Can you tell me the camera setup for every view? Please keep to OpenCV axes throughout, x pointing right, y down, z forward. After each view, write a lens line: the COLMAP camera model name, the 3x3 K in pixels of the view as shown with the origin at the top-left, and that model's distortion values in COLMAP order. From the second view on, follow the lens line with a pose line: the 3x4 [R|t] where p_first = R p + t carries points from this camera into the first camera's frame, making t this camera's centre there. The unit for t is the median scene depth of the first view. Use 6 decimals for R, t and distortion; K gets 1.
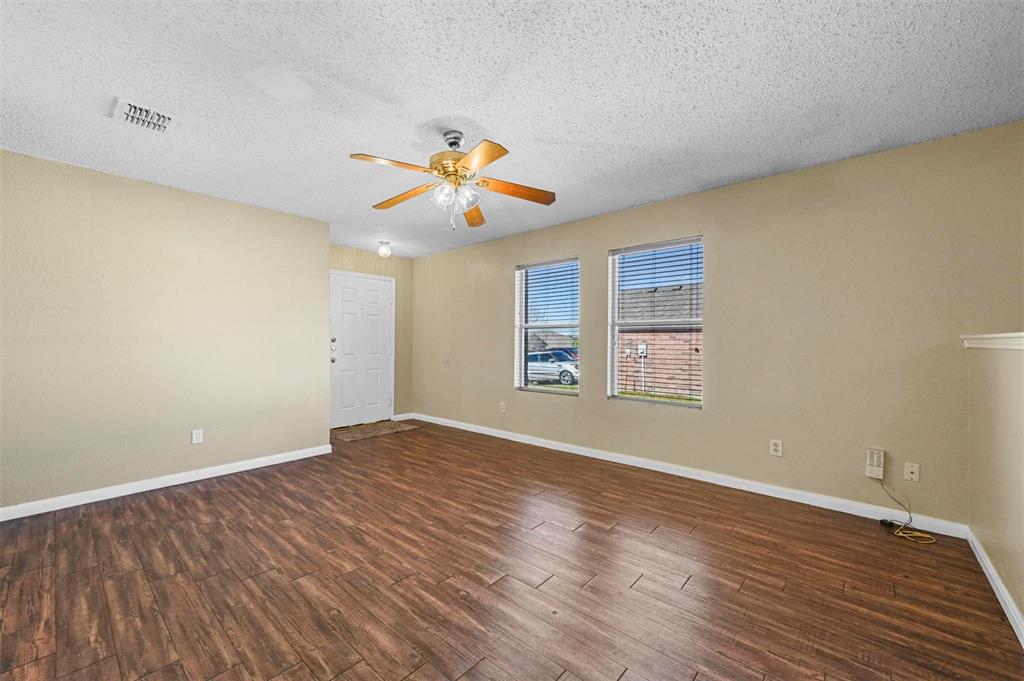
lens RADIAL K [[404.7, 0, 511.8], [0, 404.7, 338.0], [0, 0, 1]] dist [-0.000600, 0.001049]
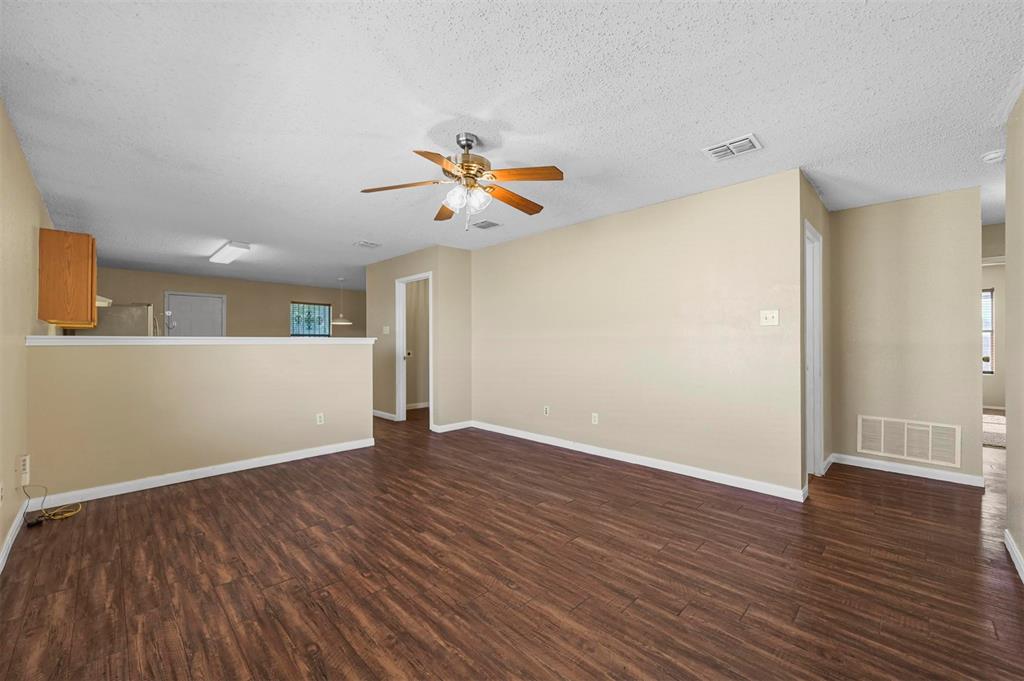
lens RADIAL K [[404.7, 0, 511.6], [0, 404.7, 342.9], [0, 0, 1]] dist [-0.000600, 0.001049]
pose [[-0.998378, 0.000531, 0.056938, -0.289547], [0.000070, 0.999967, -0.008111, 0.021080], [-0.056941, -0.008094, -0.998345, 1.862002]]
